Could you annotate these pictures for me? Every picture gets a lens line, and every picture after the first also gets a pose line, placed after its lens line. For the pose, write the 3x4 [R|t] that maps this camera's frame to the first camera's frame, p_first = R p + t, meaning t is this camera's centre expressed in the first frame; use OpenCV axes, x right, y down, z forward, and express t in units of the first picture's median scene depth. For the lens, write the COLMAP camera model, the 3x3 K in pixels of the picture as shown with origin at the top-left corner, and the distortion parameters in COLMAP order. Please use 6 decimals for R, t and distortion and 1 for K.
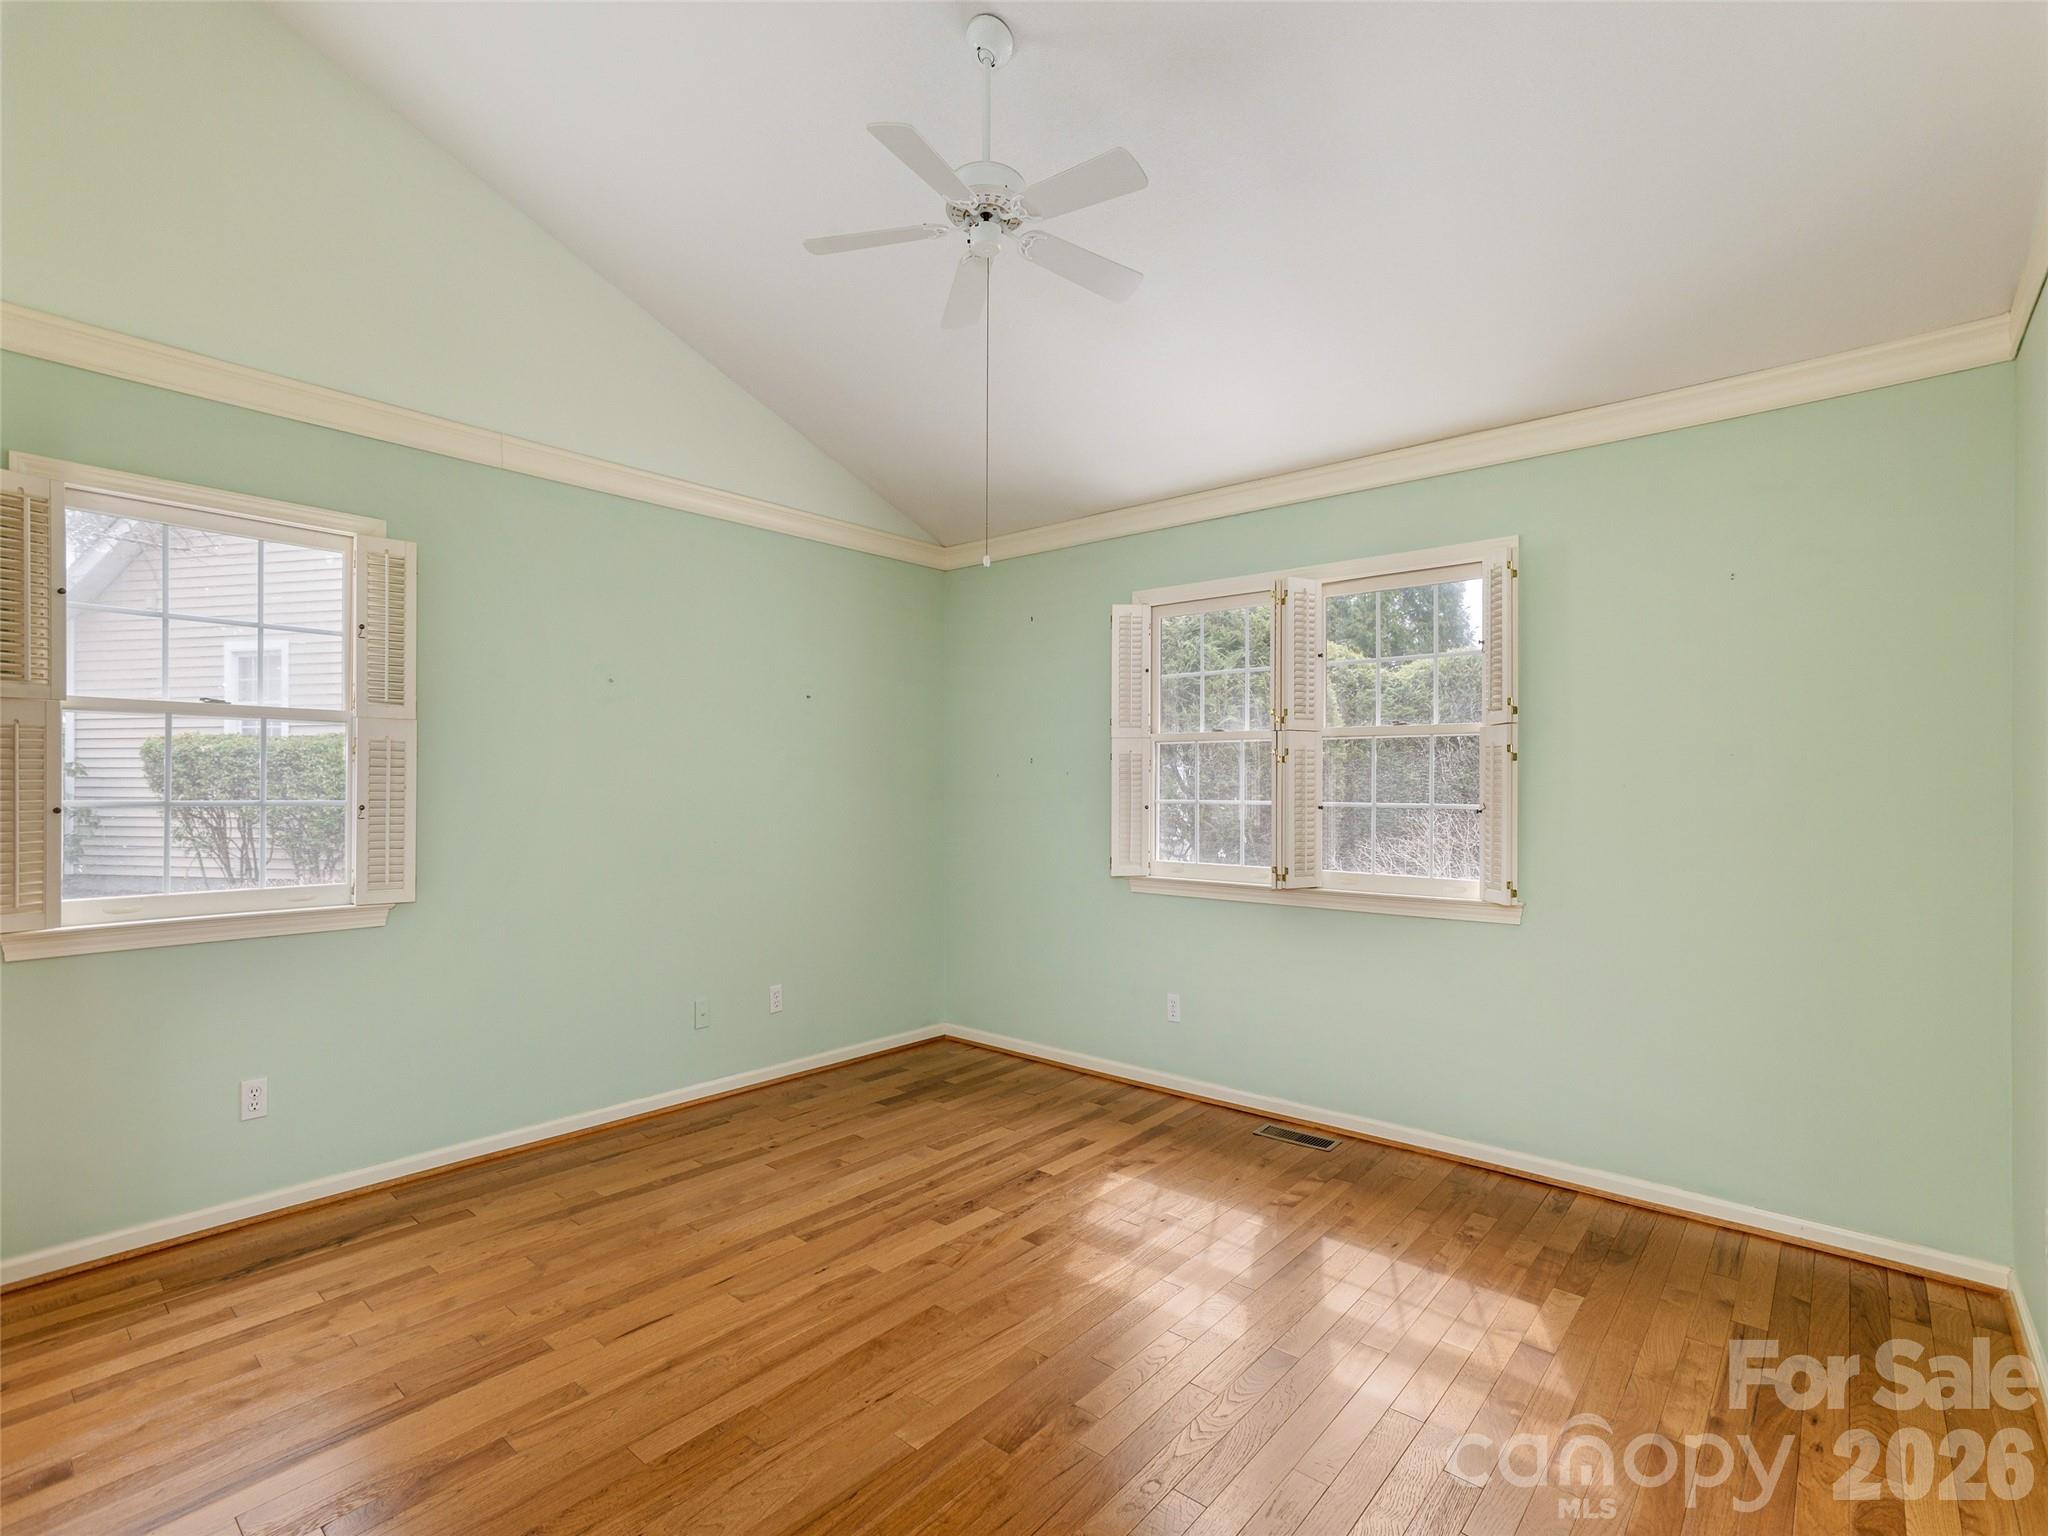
lens RADIAL K [[979.4, 0, 1034.8], [0, 979.4, 766.5], [0, 0, 1]] dist [-0.031986, 0.021327]
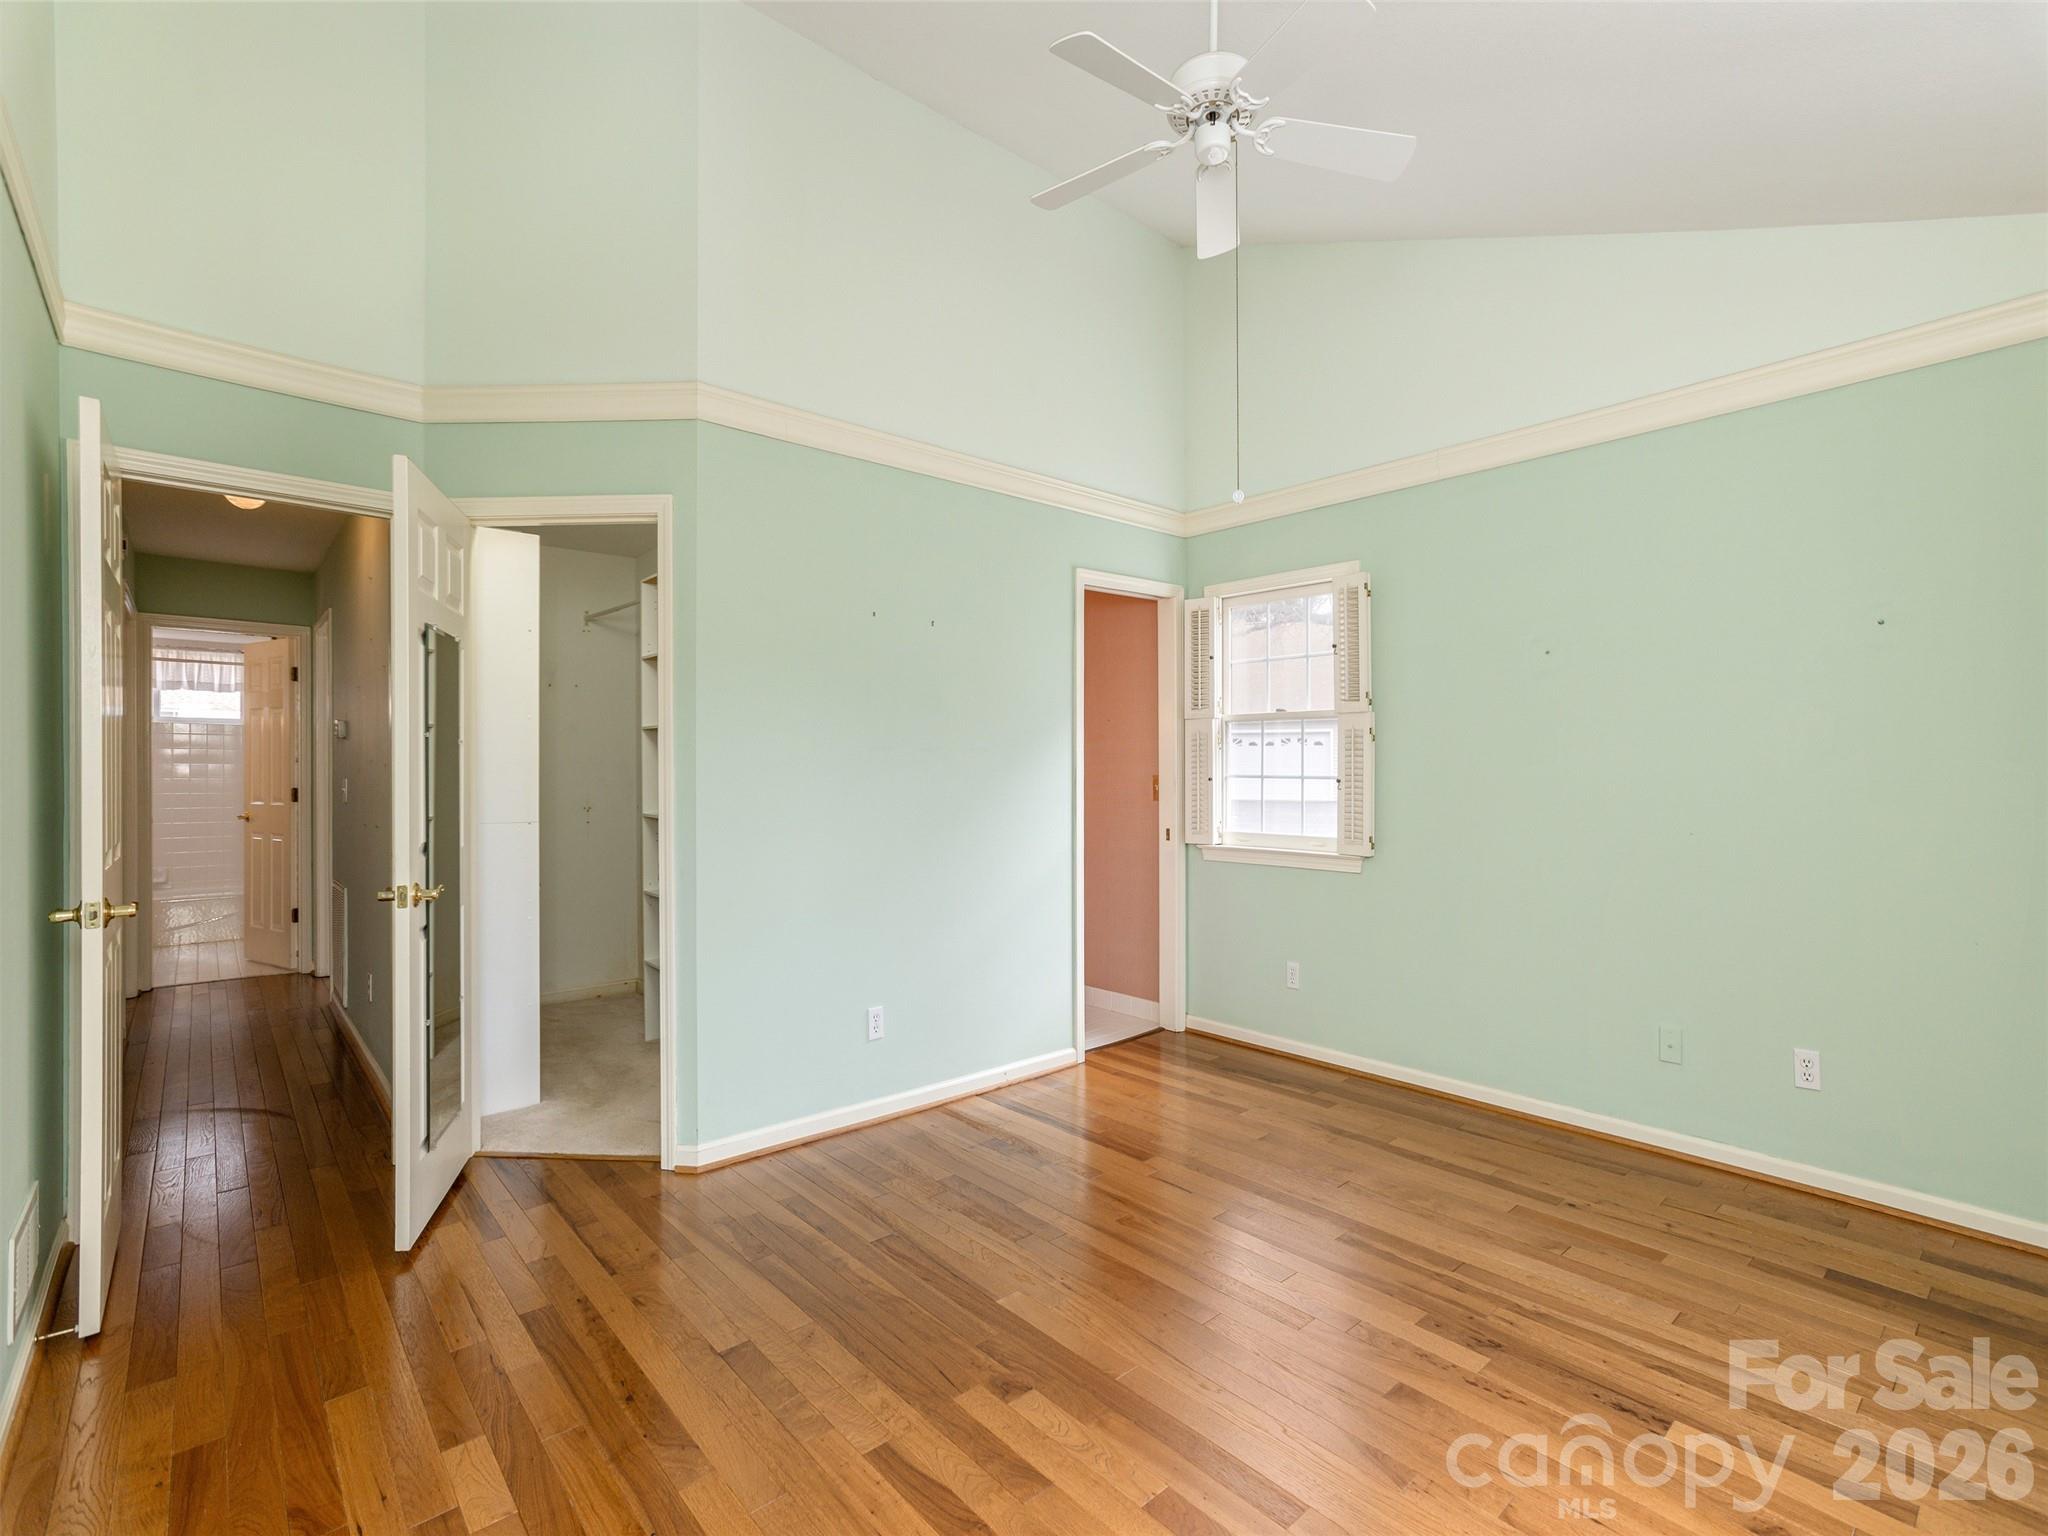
lens RADIAL K [[979.4, 0, 1034.8], [0, 979.4, 766.5], [0, 0, 1]] dist [-0.031986, 0.021327]
pose [[-0.148327, -0.002470, -0.988935, 0.648050], [0.020953, 0.999765, -0.005639, 0.018181], [0.988716, -0.021558, -0.148240, 0.731116]]
